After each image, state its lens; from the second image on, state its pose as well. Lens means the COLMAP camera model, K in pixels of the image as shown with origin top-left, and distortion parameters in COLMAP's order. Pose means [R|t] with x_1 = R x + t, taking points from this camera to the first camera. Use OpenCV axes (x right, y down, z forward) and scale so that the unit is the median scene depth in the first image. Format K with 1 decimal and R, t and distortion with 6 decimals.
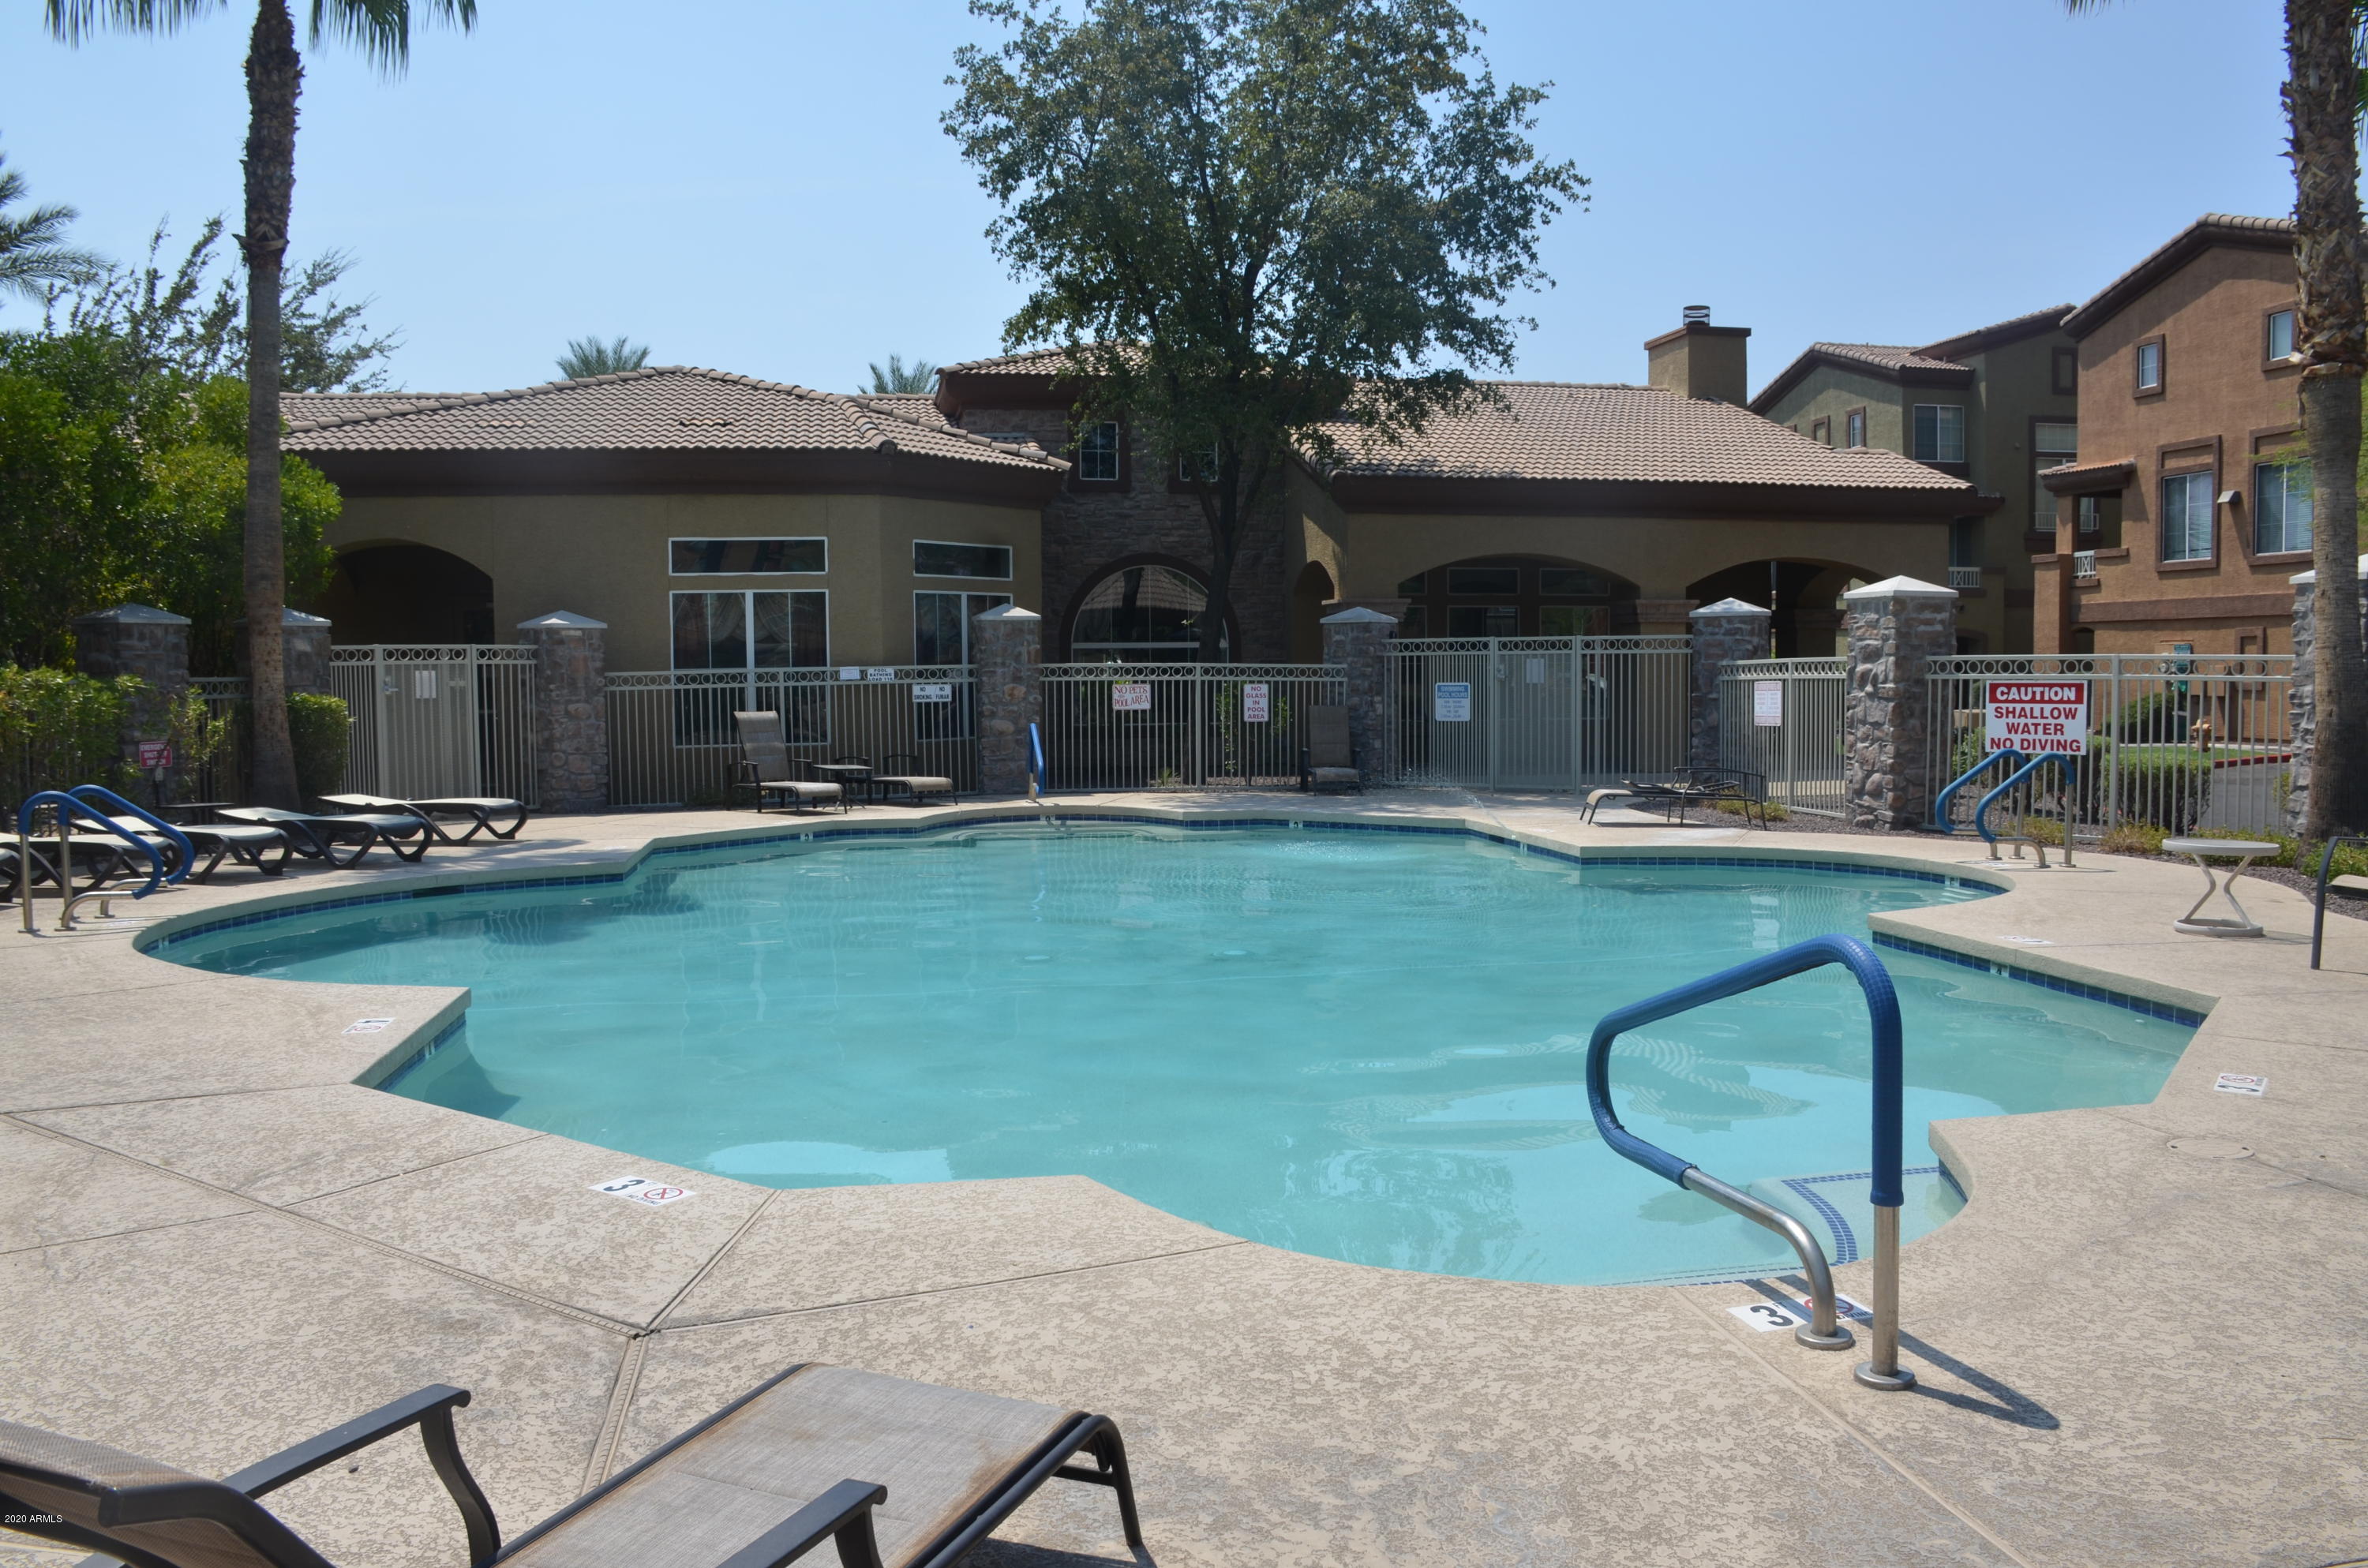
lens RADIAL K [[1850.1, 0, 1174.6], [0, 1850.1, 796.8], [0, 0, 1]] dist [-0.143584, 0.091319]
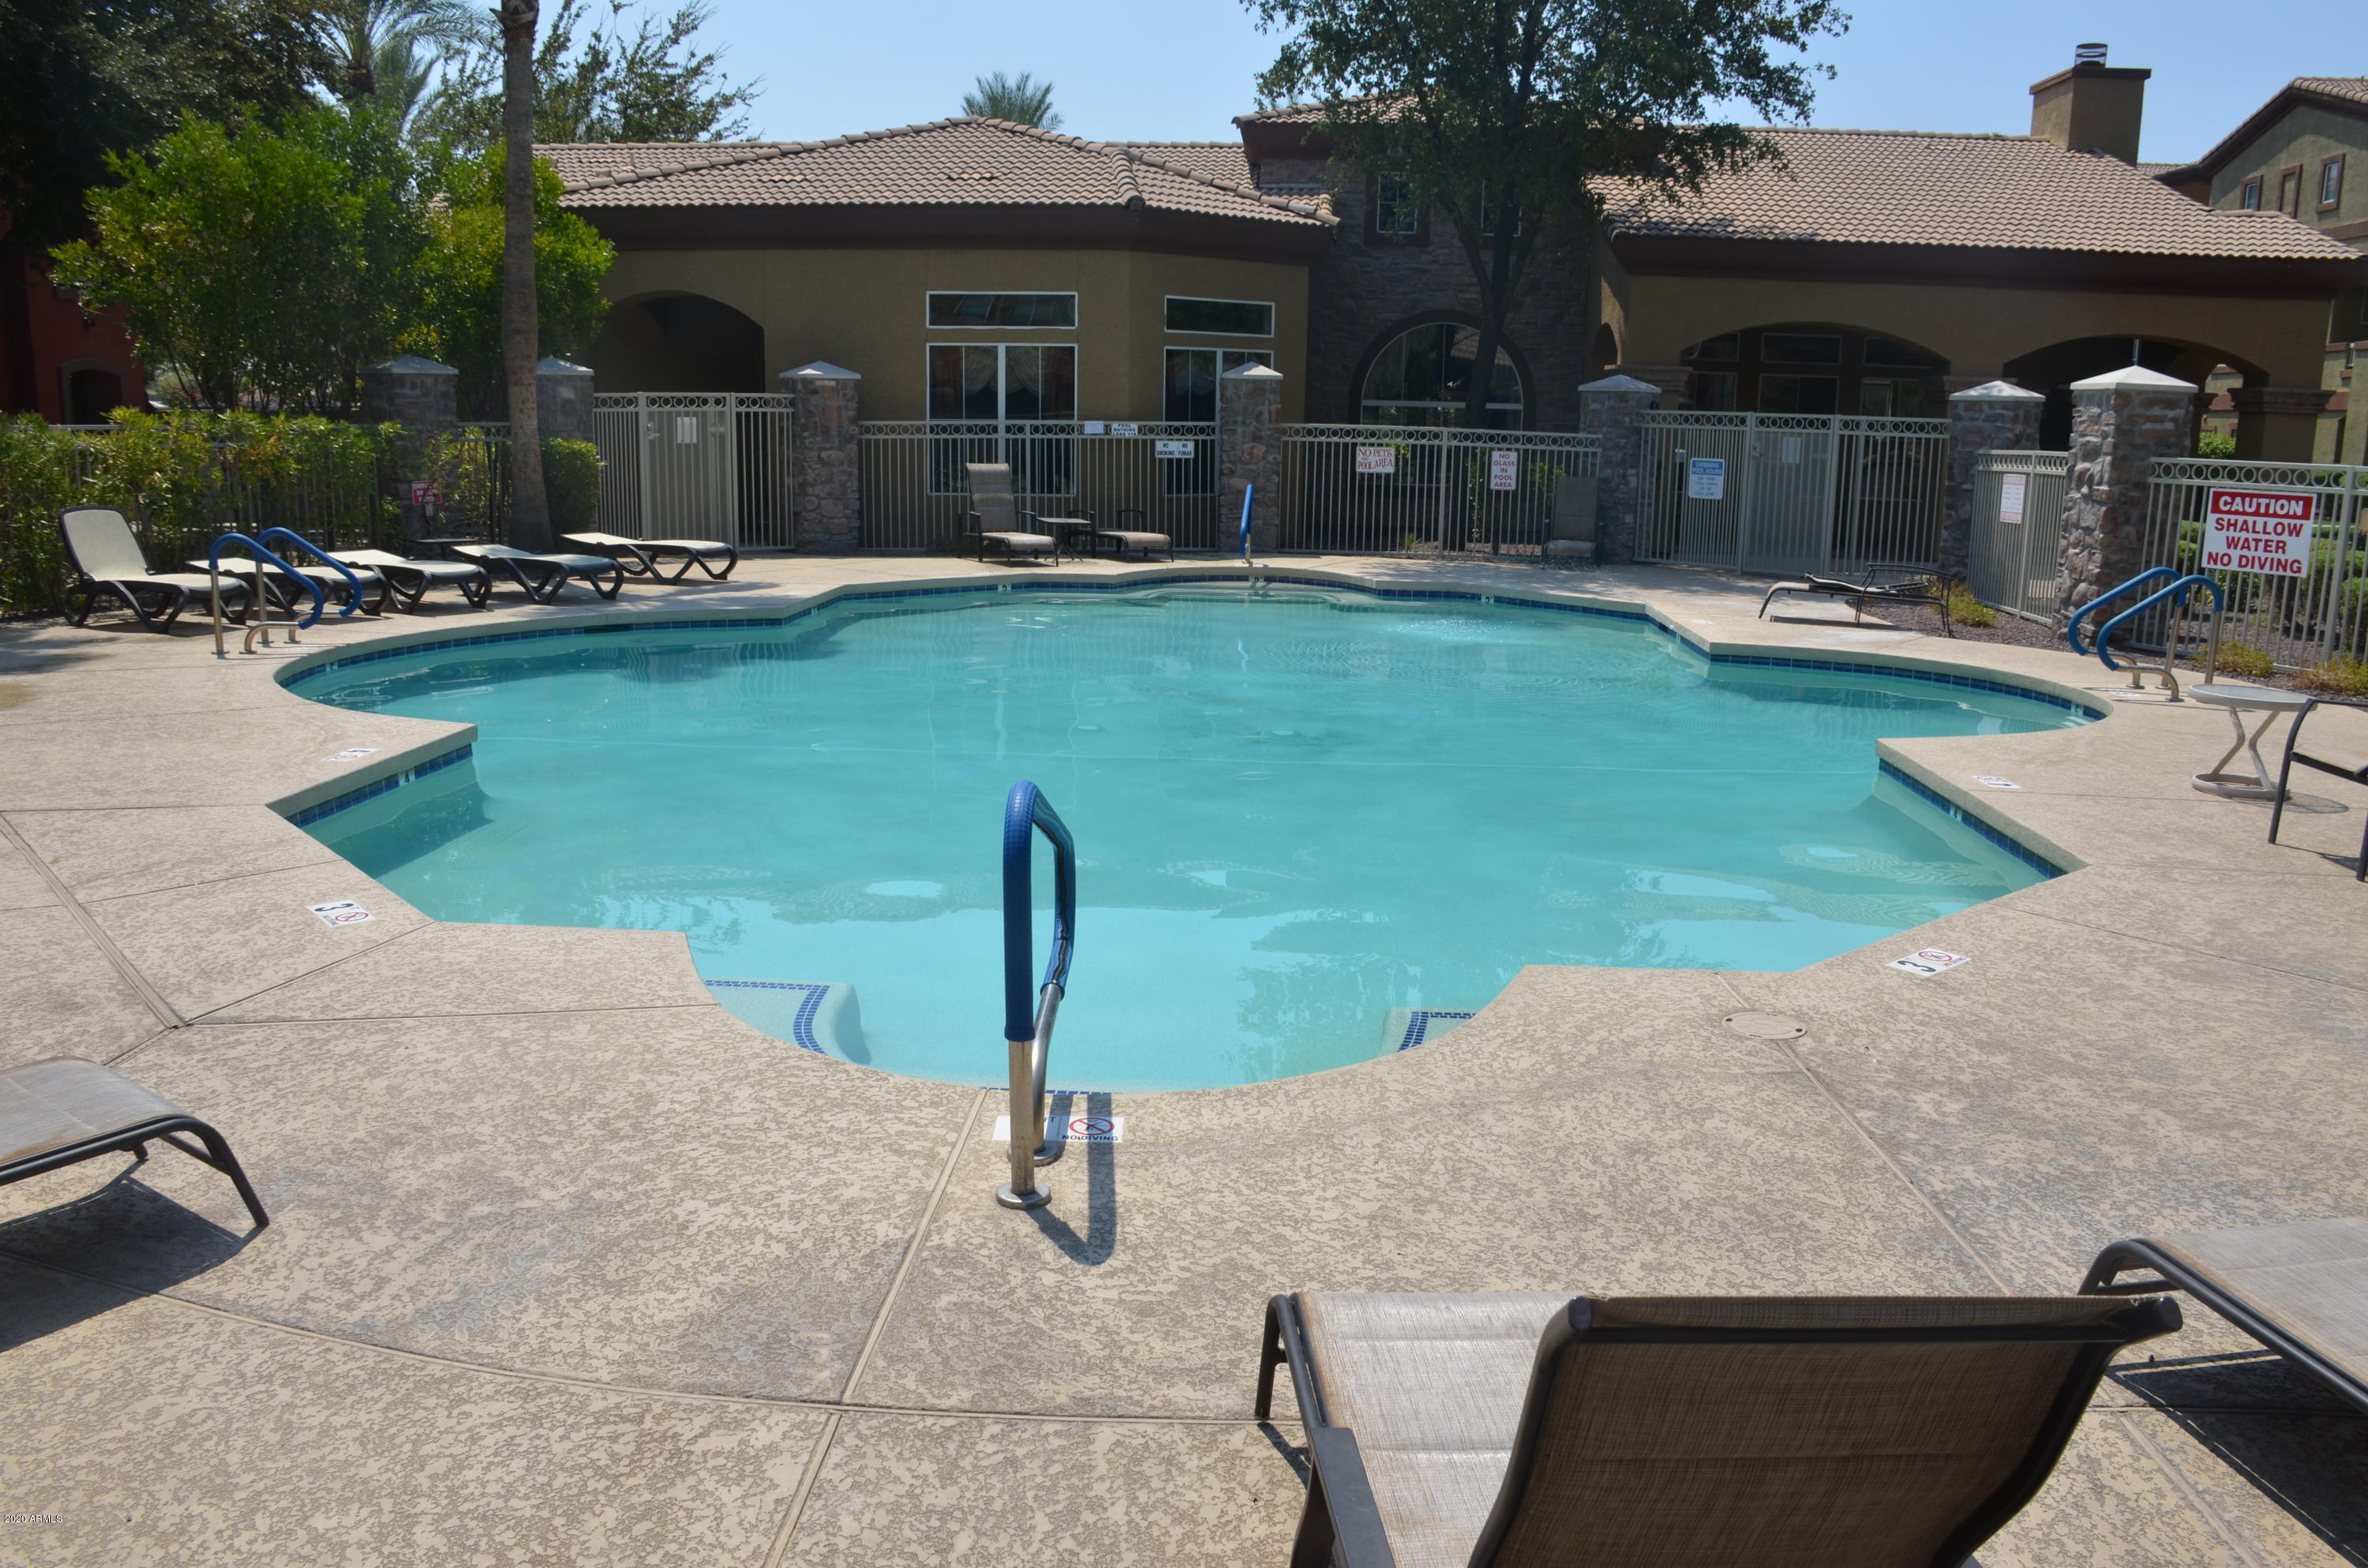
lens RADIAL K [[1850.1, 0, 1170.5], [0, 1850.1, 805.3], [0, 0, 1]] dist [-0.143584, 0.091319]
pose [[0.969630, 0.075735, -0.232555, 0.128324], [-0.041706, 0.988122, 0.147905, -0.013360], [0.240994, -0.133714, 0.961271, -0.001600]]
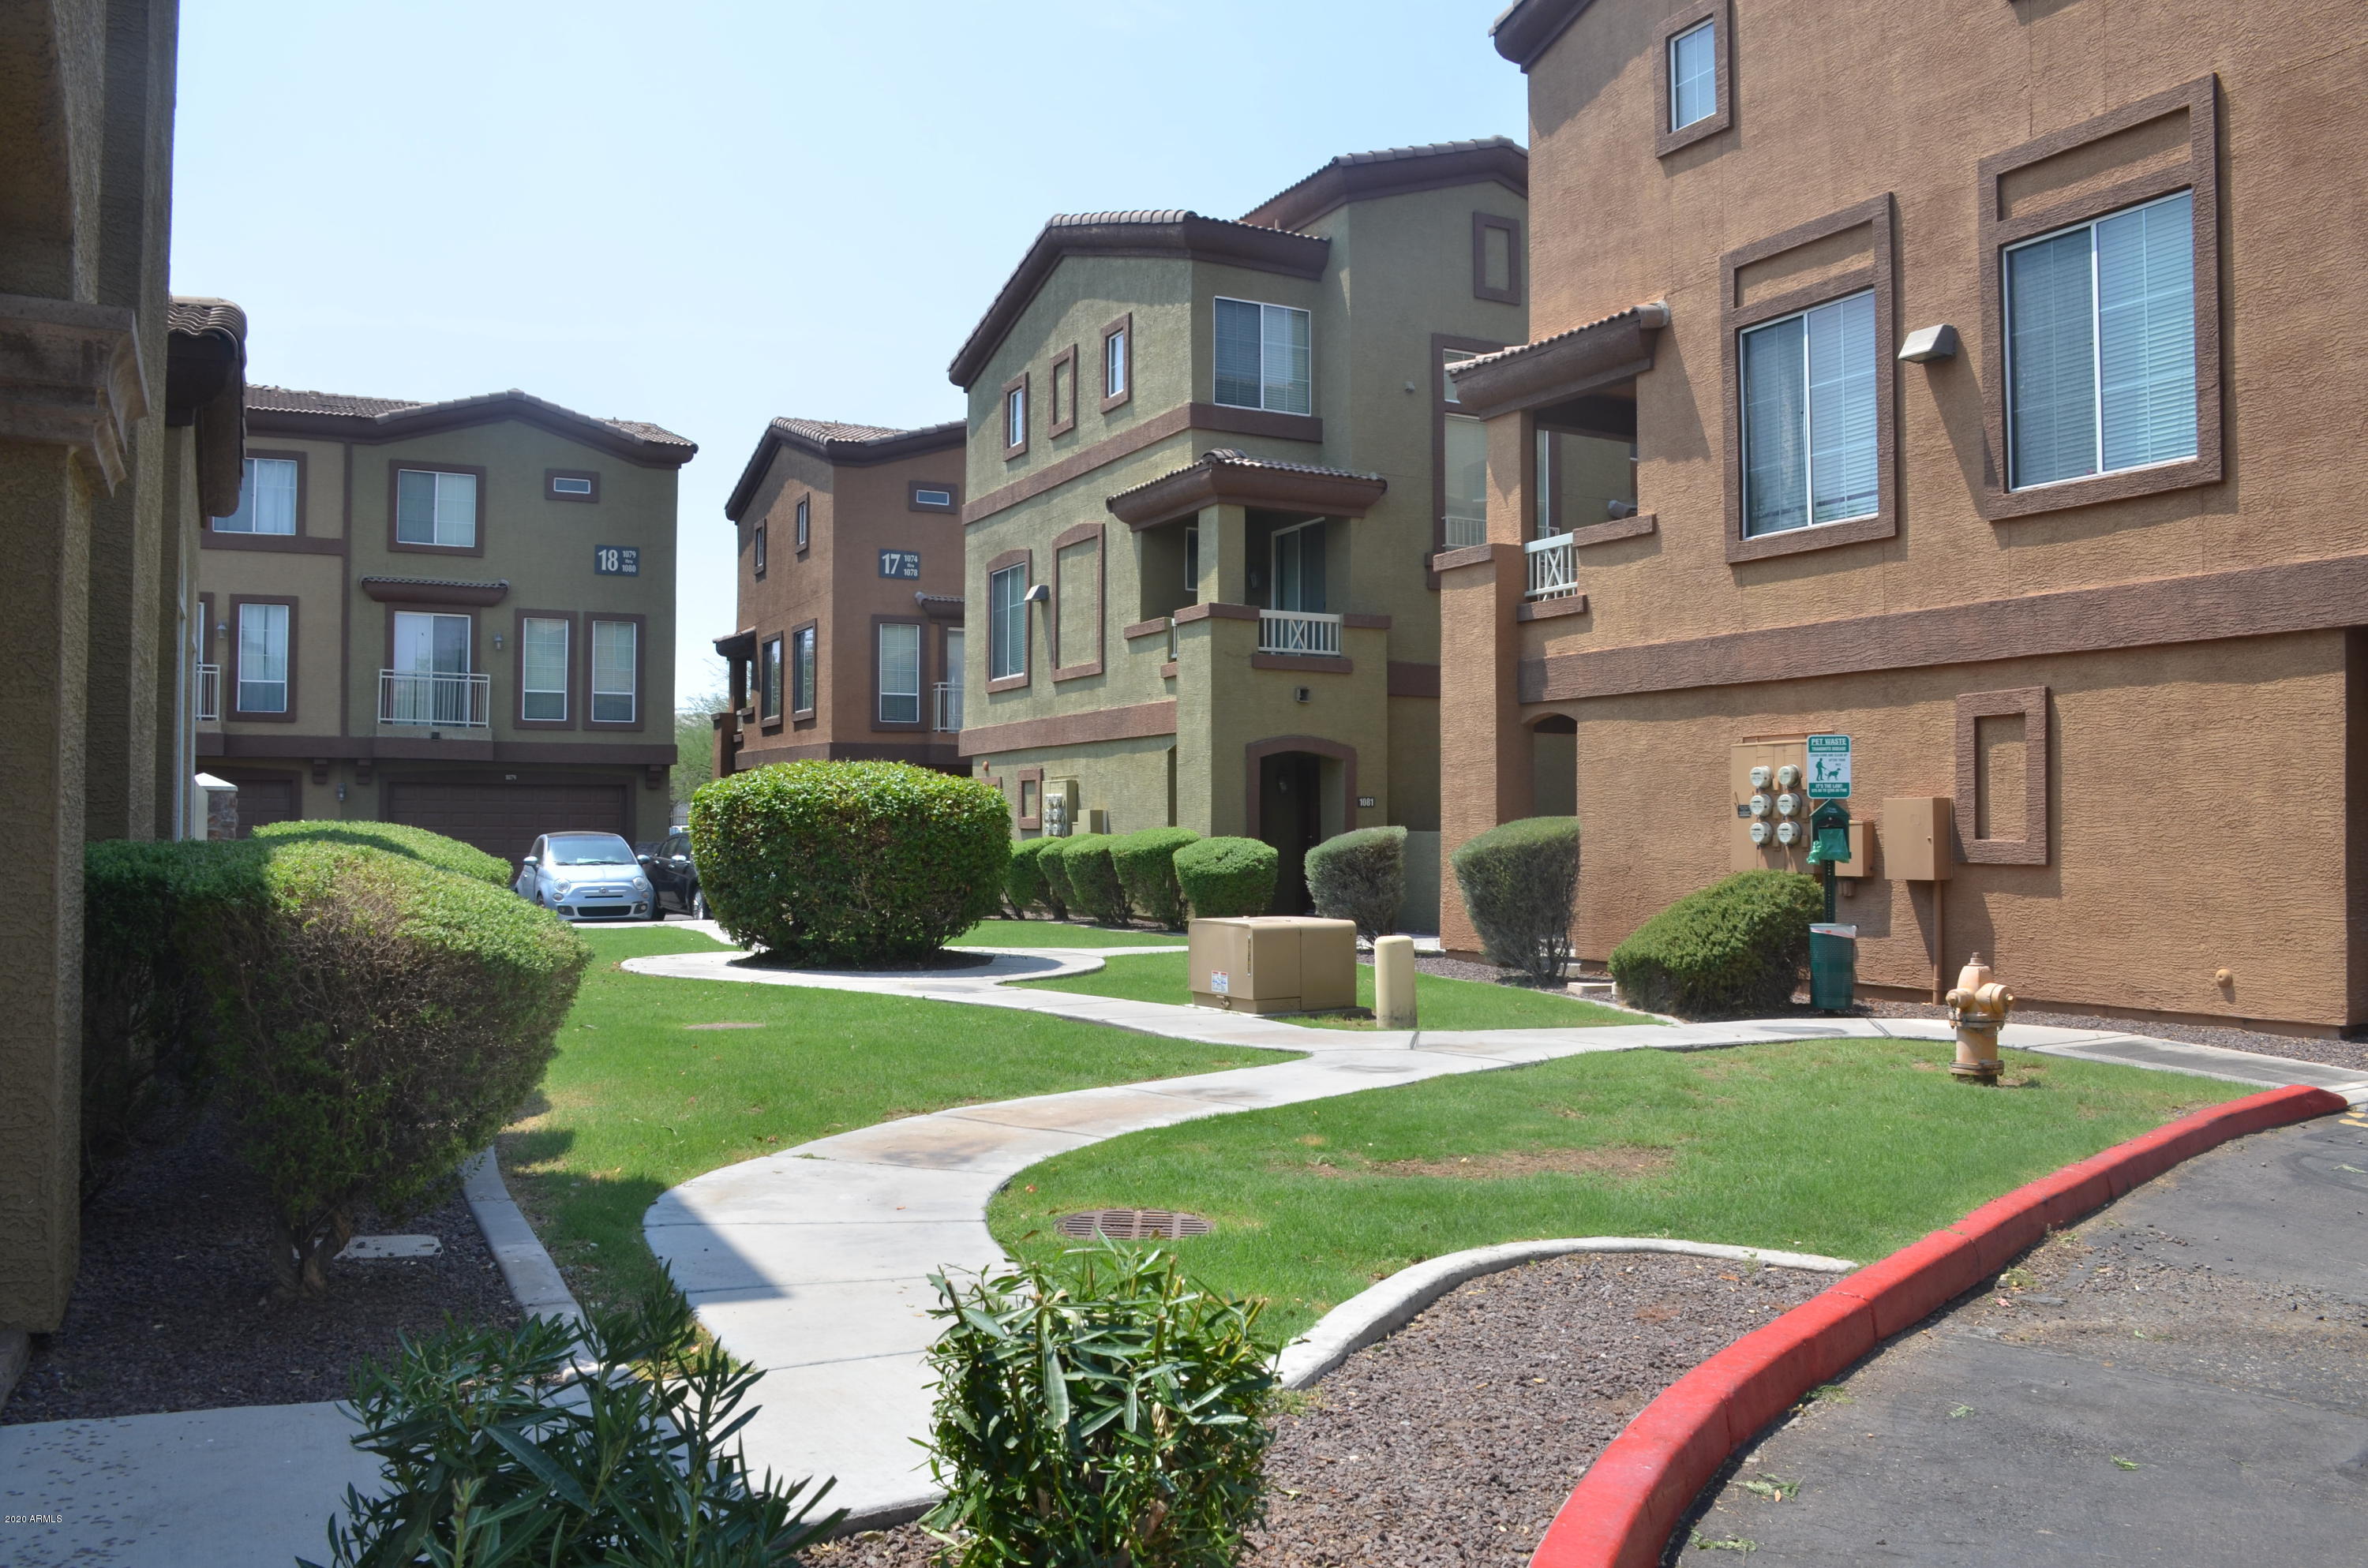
lens RADIAL K [[1850.1, 0, 1185.4], [0, 1850.1, 790.6], [0, 0, 1]] dist [-0.143584, 0.091319]
pose [[0.955675, 0.019340, 0.293789, 0.622996], [0.008246, 0.995691, -0.092369, -0.078150], [-0.294309, 0.090697, 0.951397, 1.286167]]
